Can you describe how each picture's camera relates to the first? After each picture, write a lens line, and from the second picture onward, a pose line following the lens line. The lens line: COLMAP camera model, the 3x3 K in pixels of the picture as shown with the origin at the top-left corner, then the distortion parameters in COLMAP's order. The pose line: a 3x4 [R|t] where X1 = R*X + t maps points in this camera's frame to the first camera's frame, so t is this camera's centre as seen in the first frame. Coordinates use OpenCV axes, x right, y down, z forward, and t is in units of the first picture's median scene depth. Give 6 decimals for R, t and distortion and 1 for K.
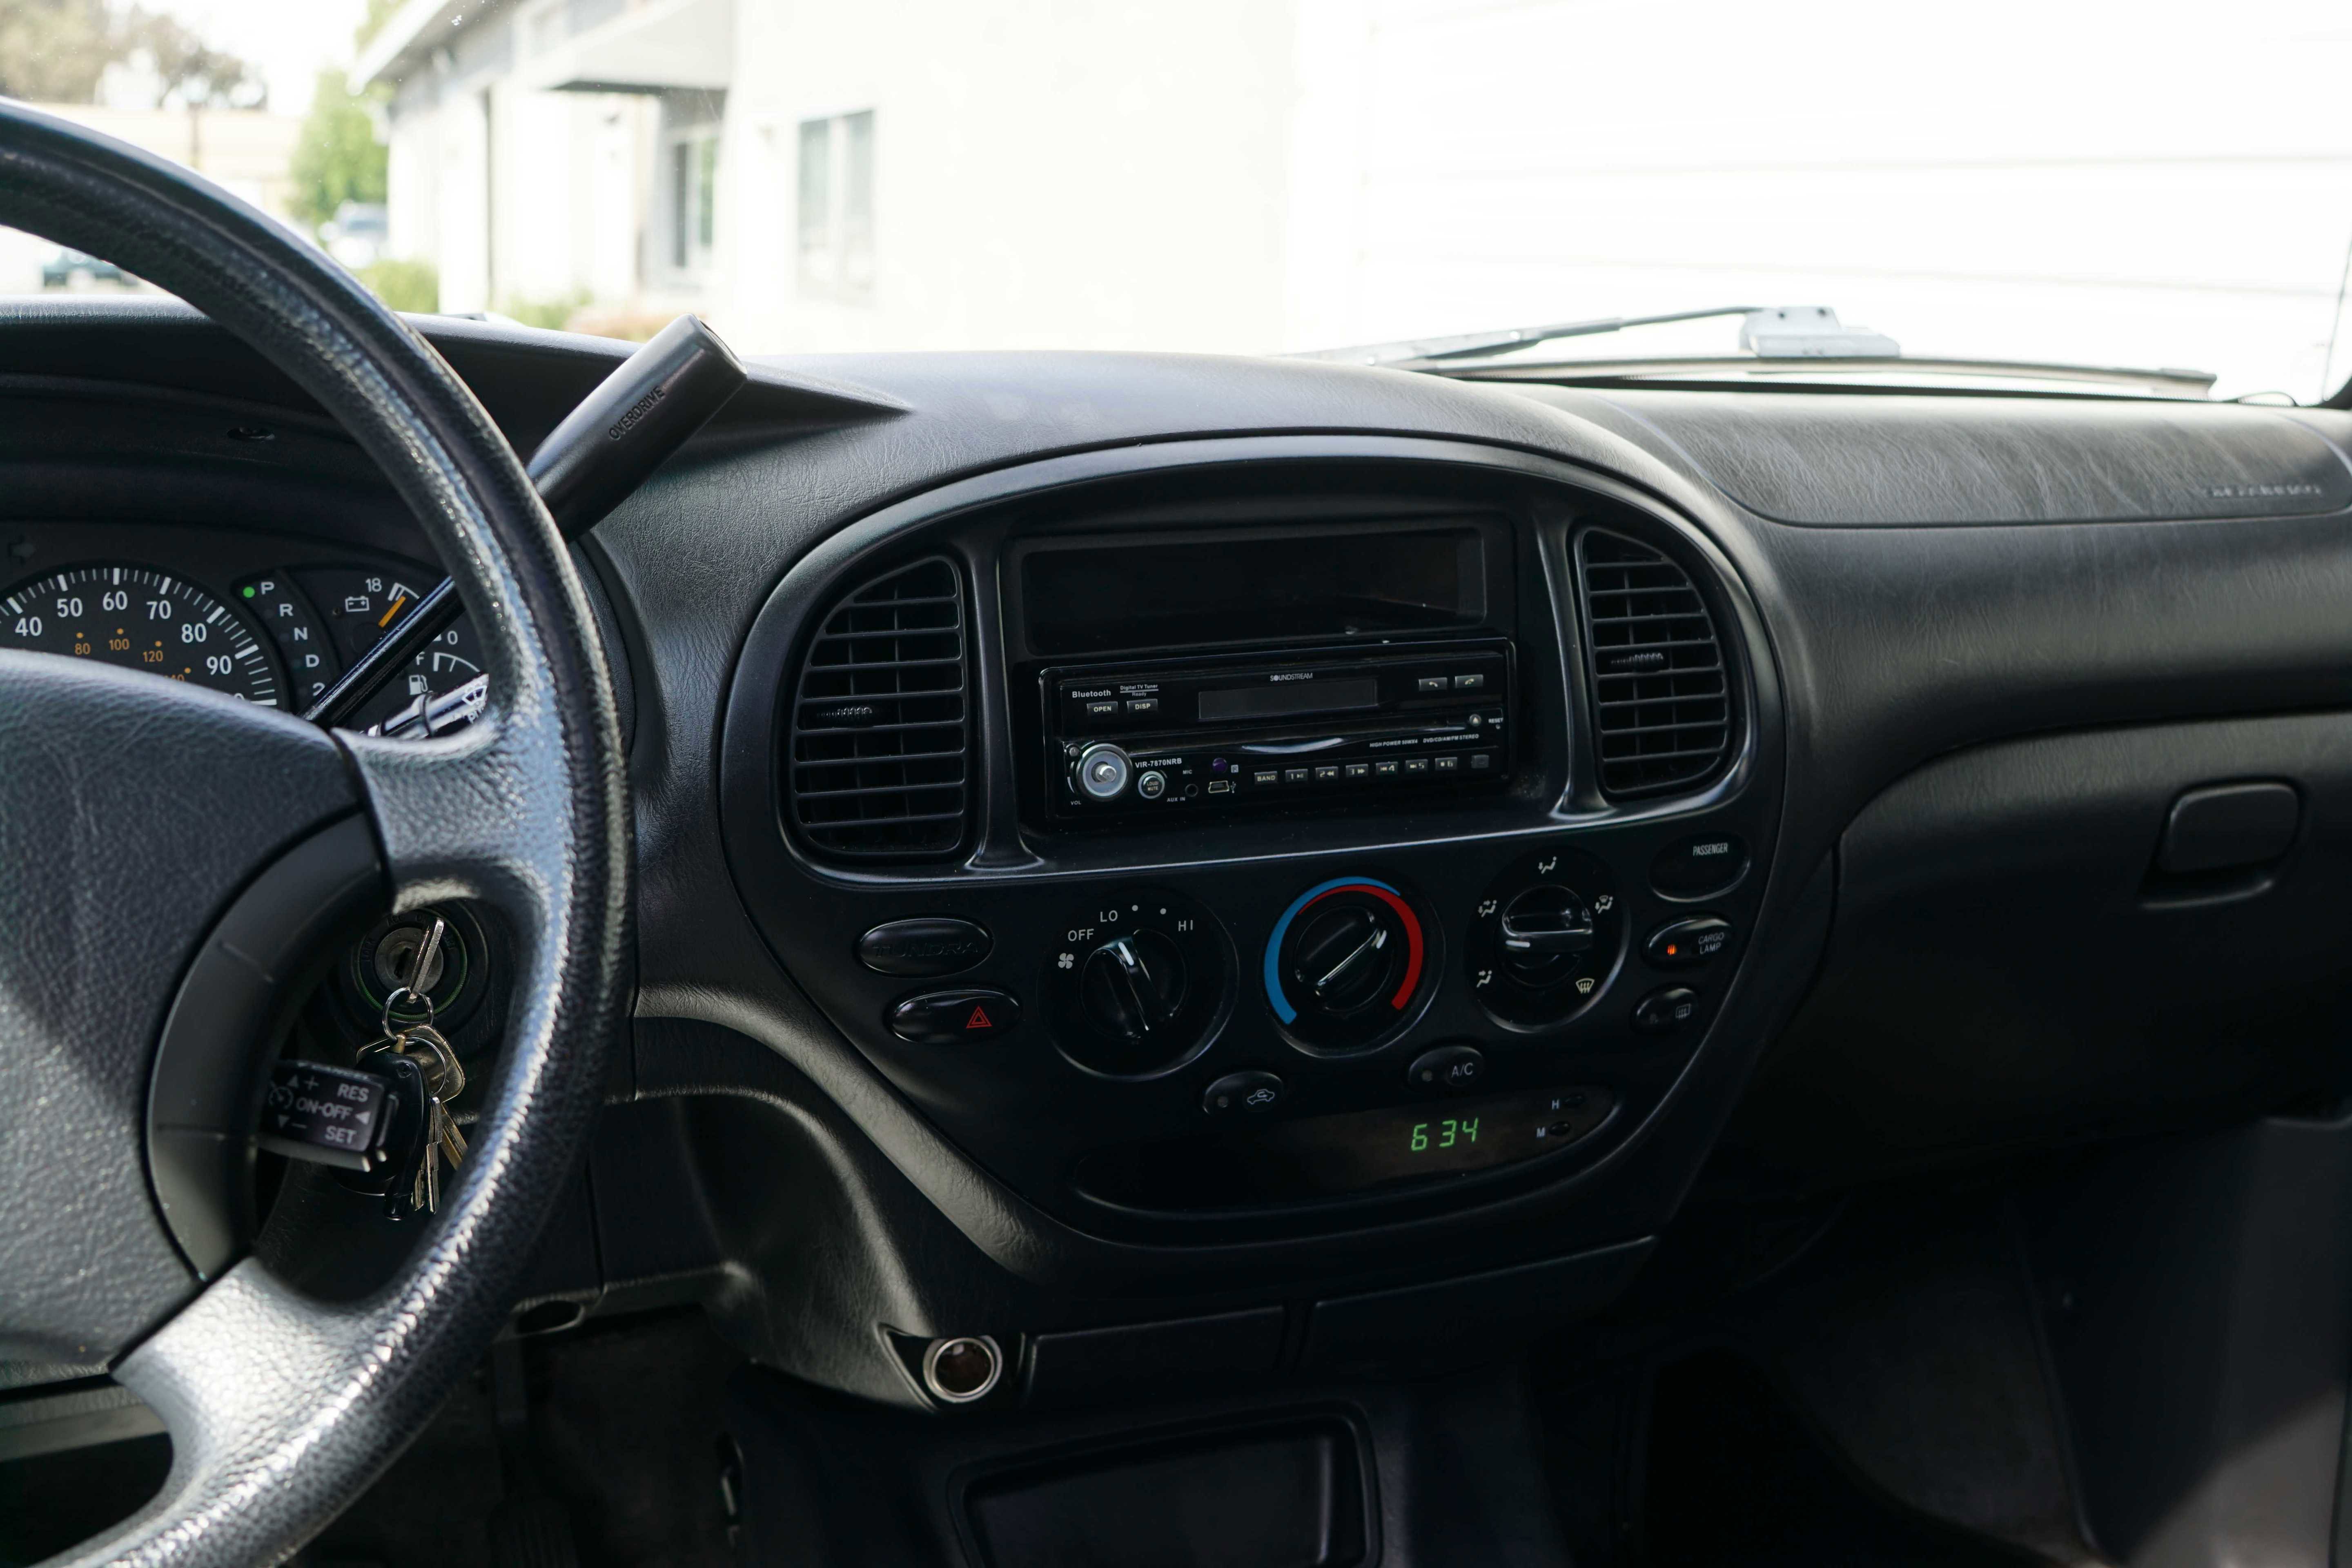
lens RADIAL K [[2472.3, 0, 1192.5], [0, 2472.3, 790.6], [0, 0, 1]] dist [-0.156024, 0.108628]
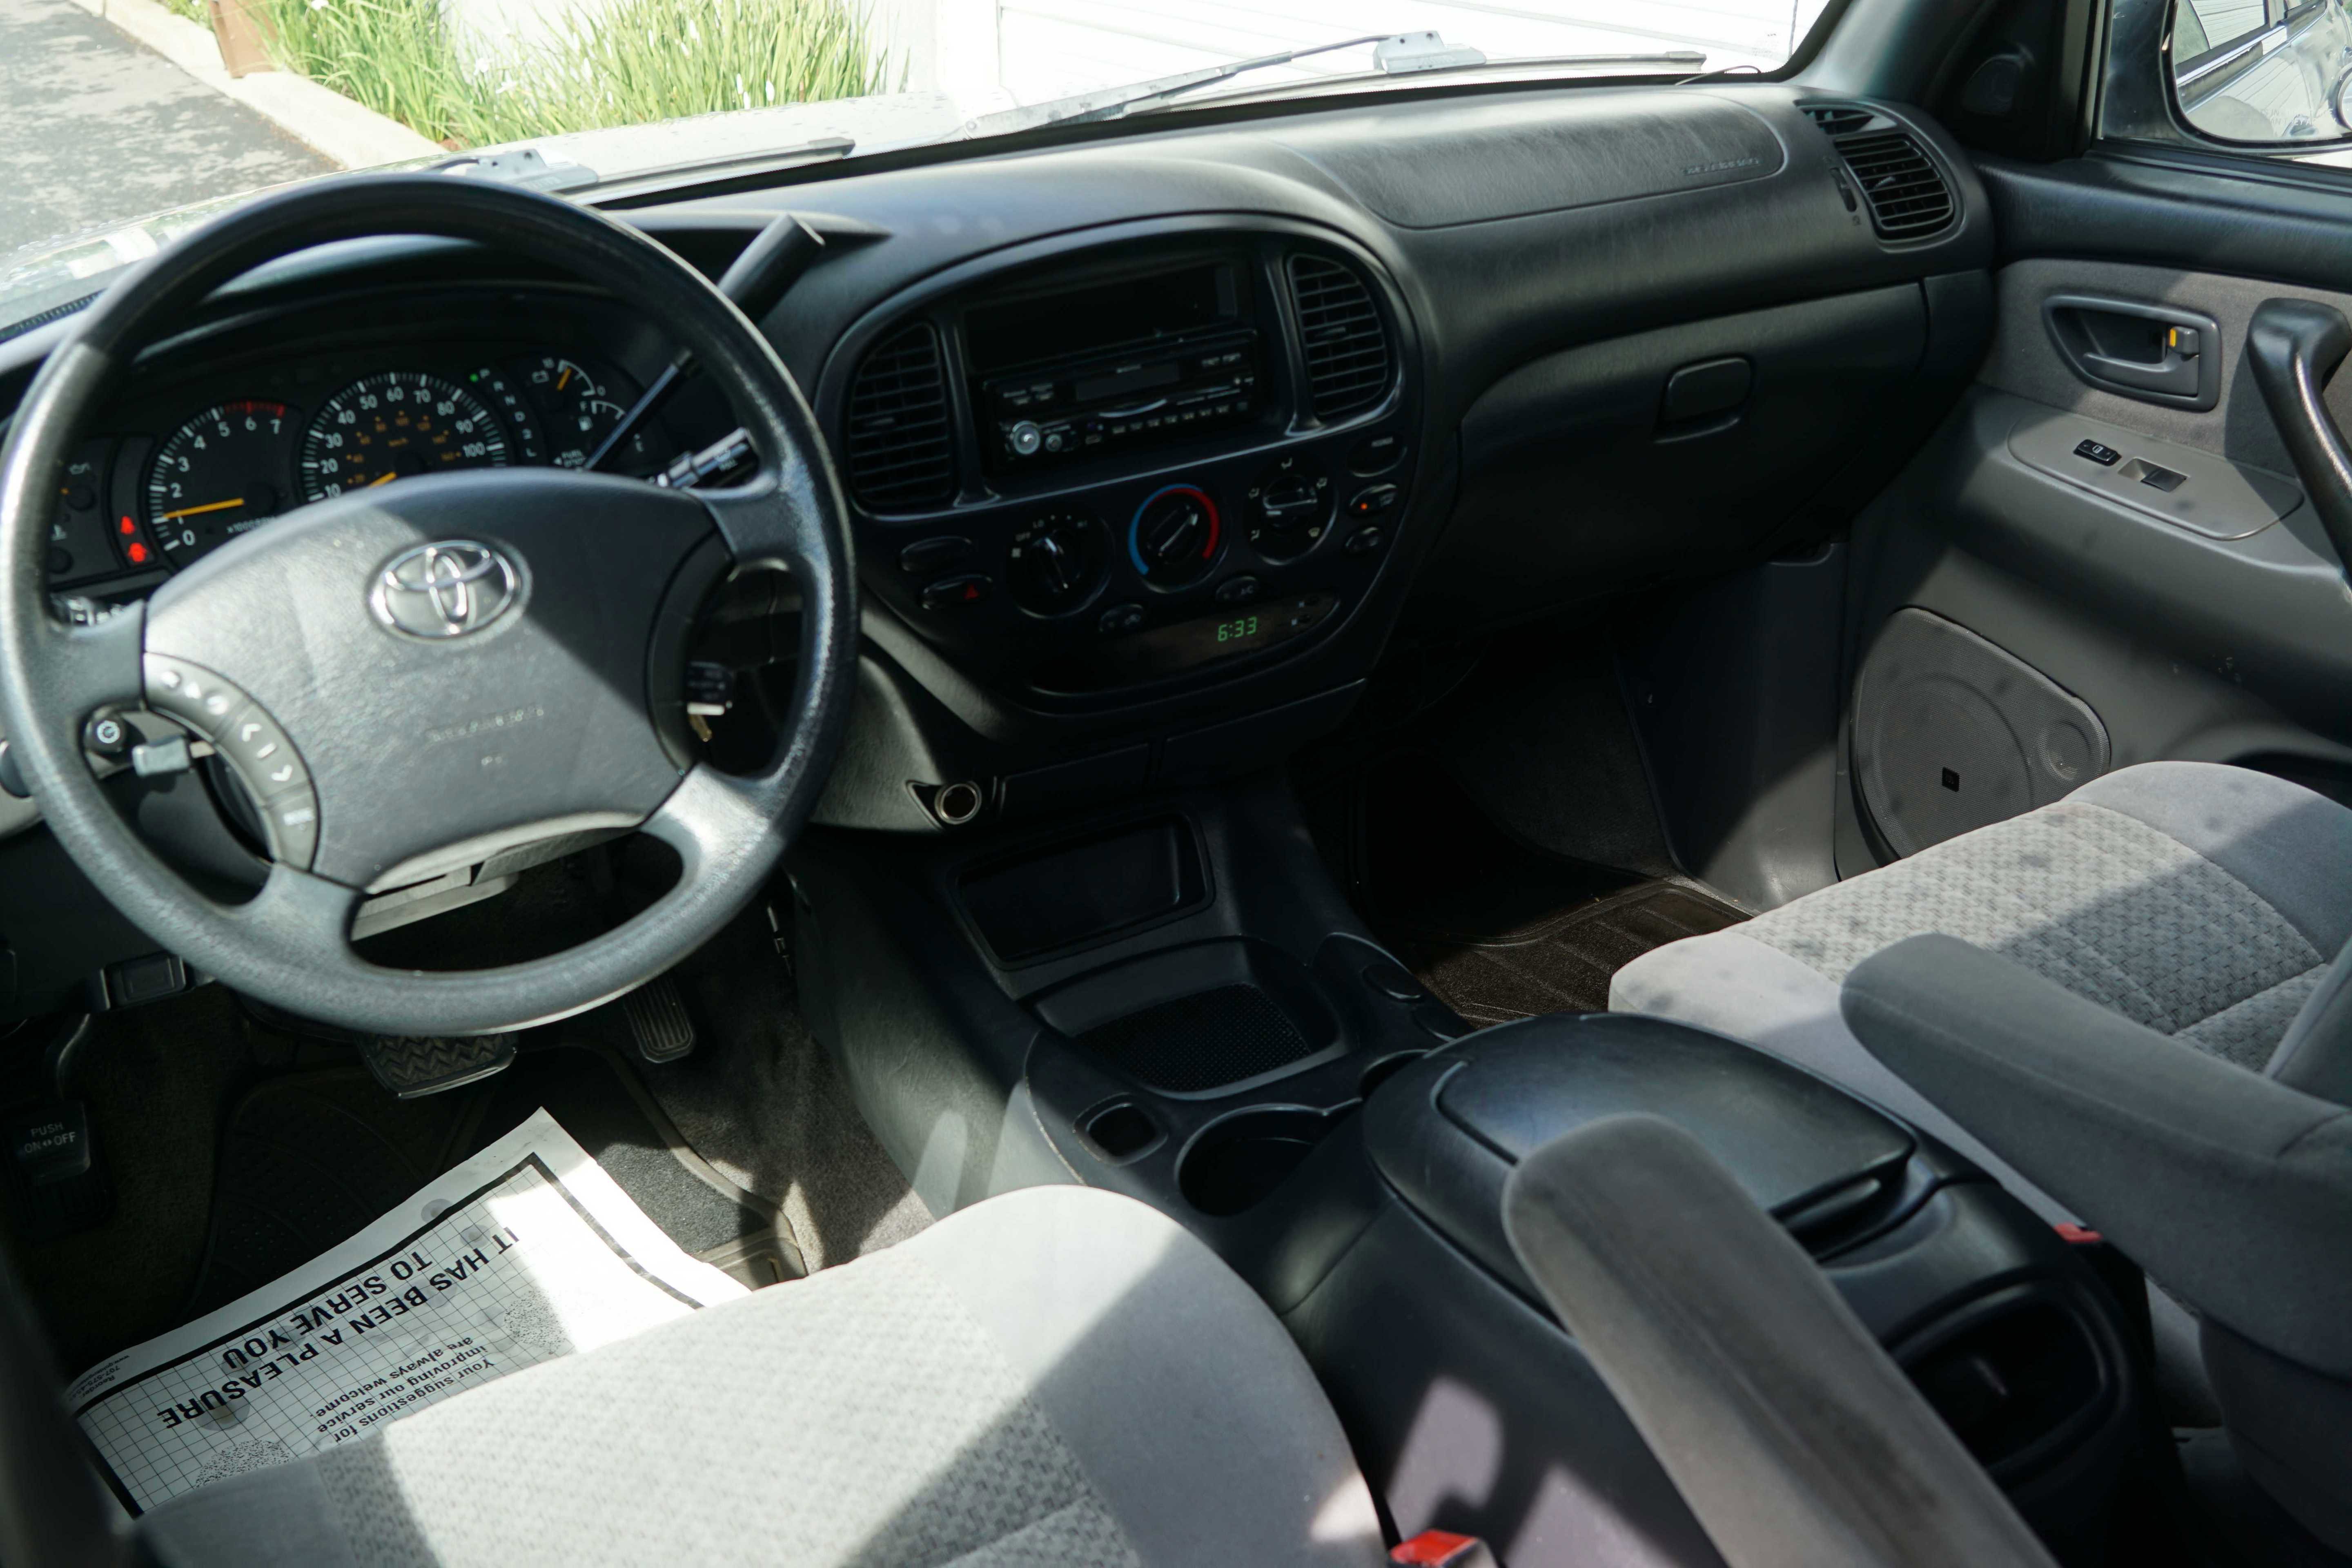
lens RADIAL K [[2472.3, 0, 1192.5], [0, 2472.3, 790.6], [0, 0, 1]] dist [-0.156024, 0.108628]
pose [[0.986244, -0.113031, 0.120610, -0.152667], [0.085867, 0.973820, 0.210478, -0.116792], [-0.141243, -0.197226, 0.970130, -0.686191]]
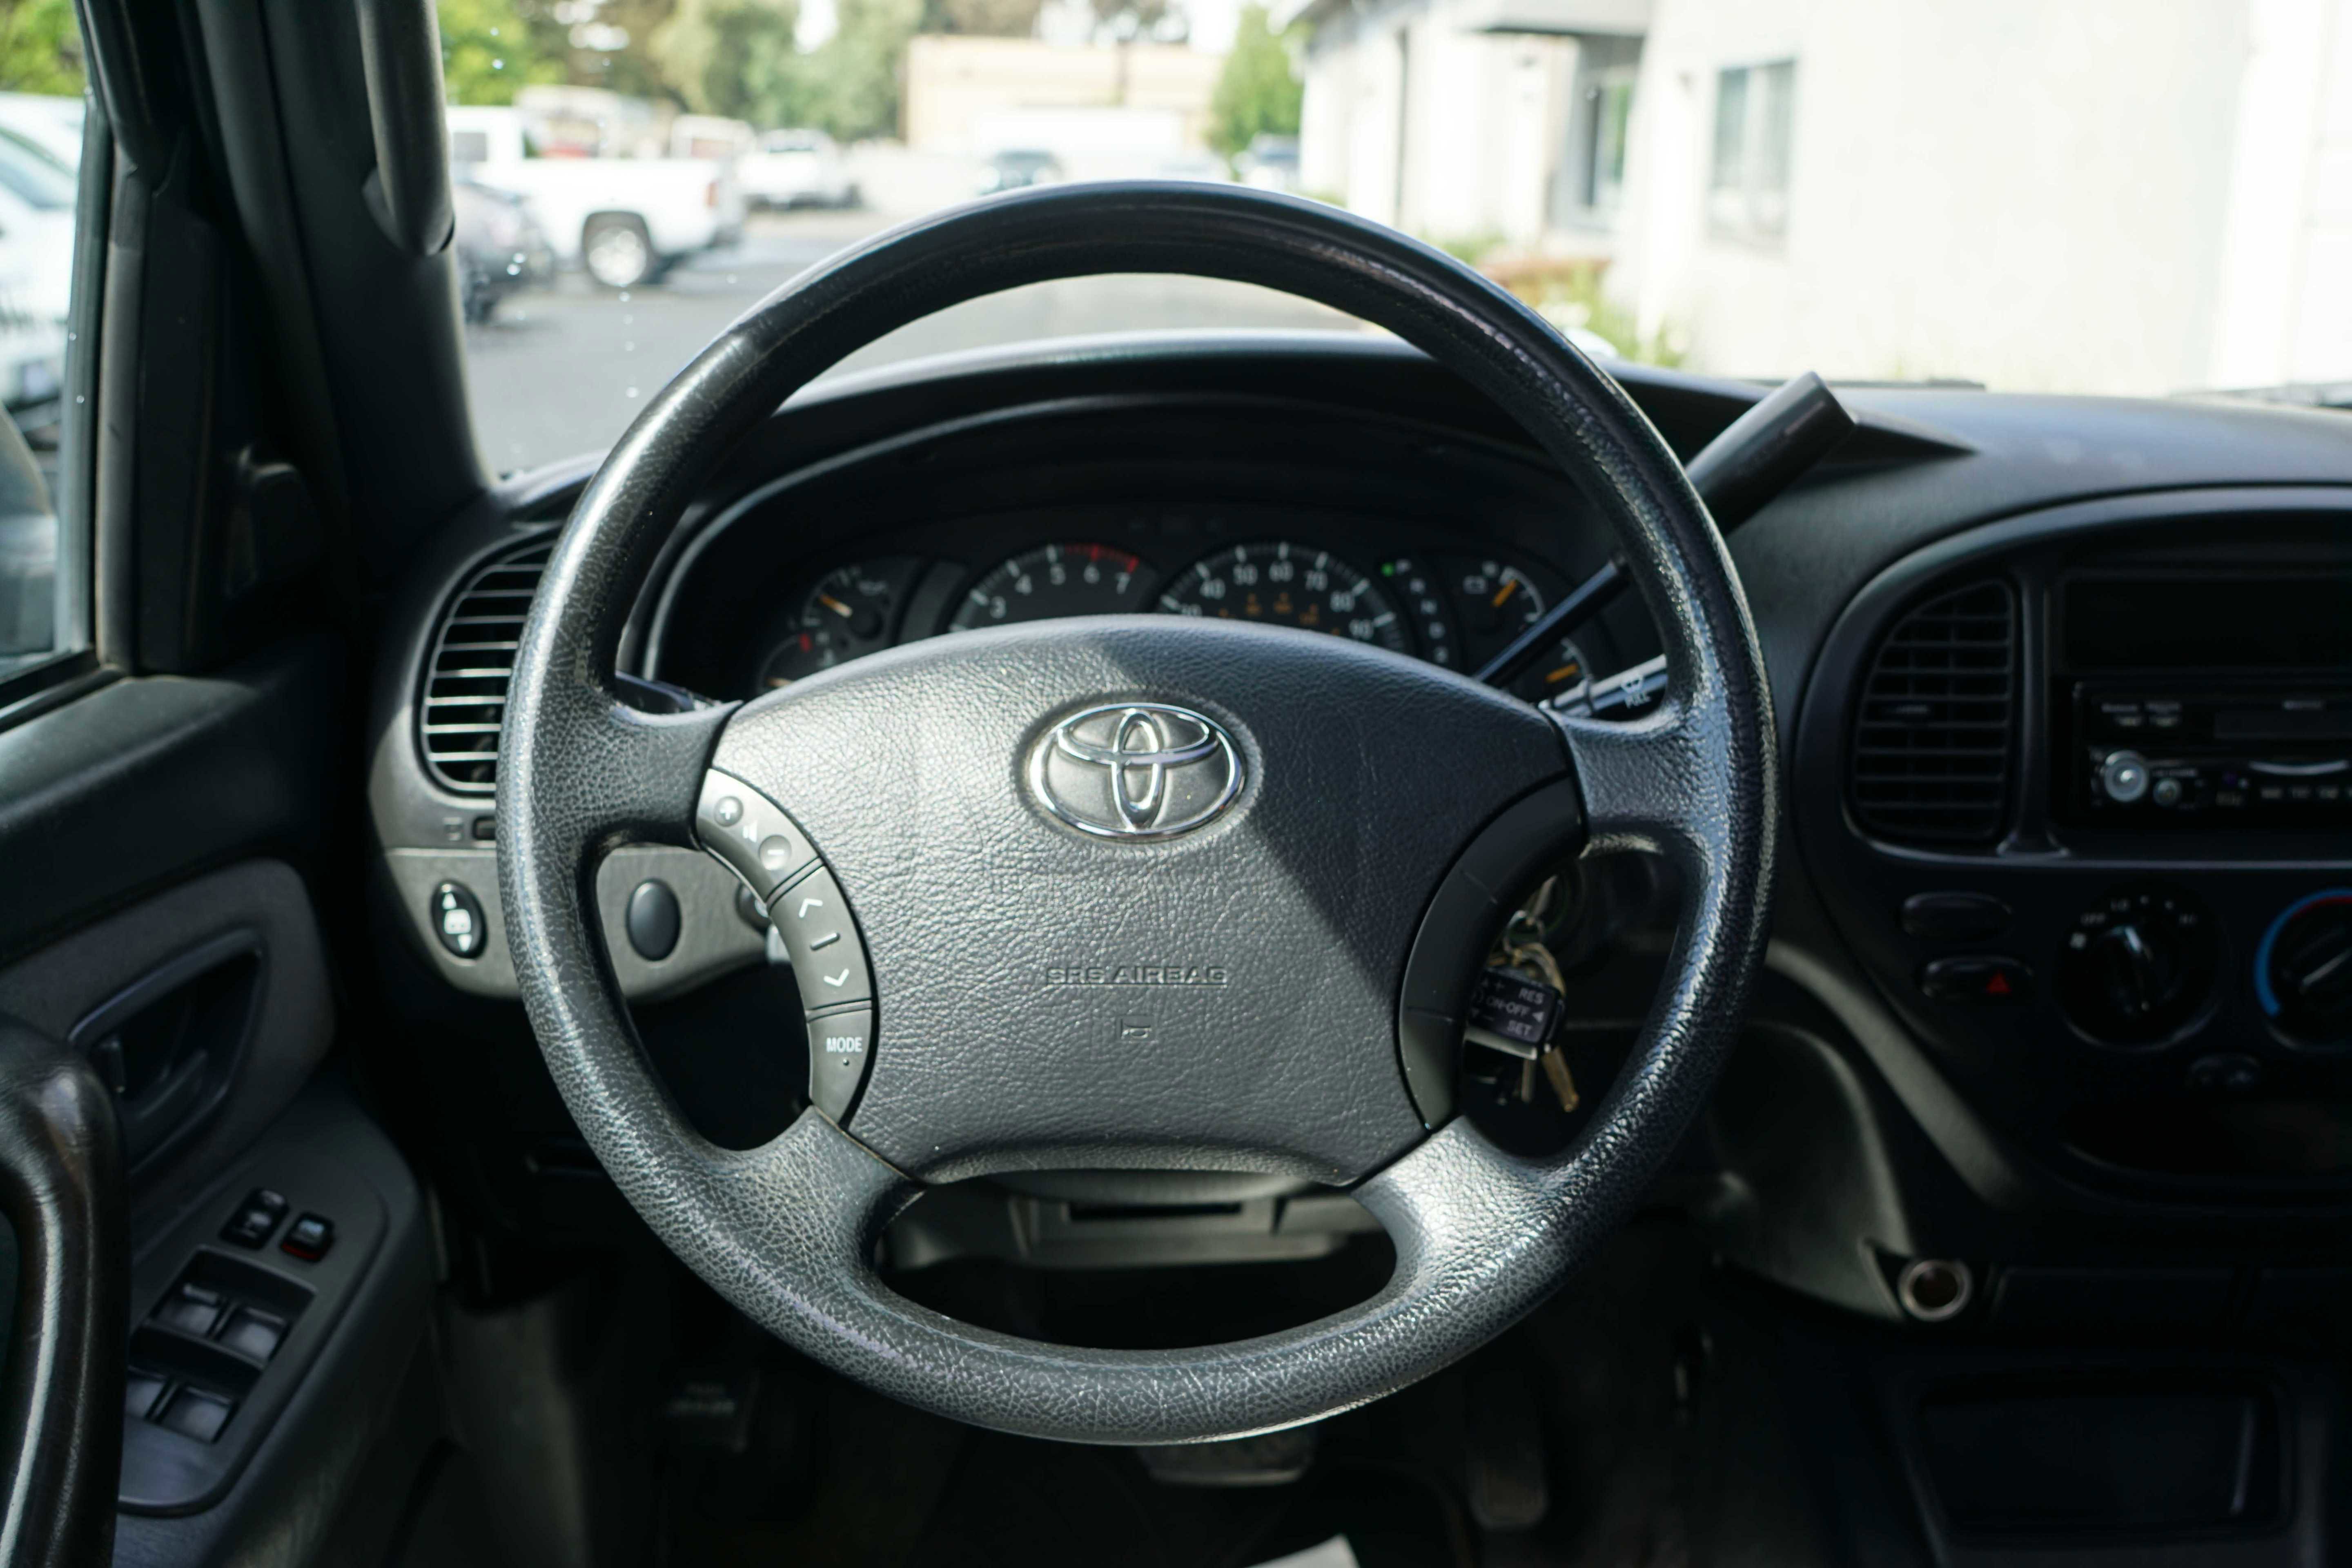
lens RADIAL K [[2472.3, 0, 1192.5], [0, 2472.3, 790.6], [0, 0, 1]] dist [-0.156024, 0.108628]
pose [[0.938158, 0.080908, -0.336622, -0.062896], [-0.072405, 0.996660, 0.037760, -0.012549], [0.338553, -0.011051, 0.940883, -0.188056]]
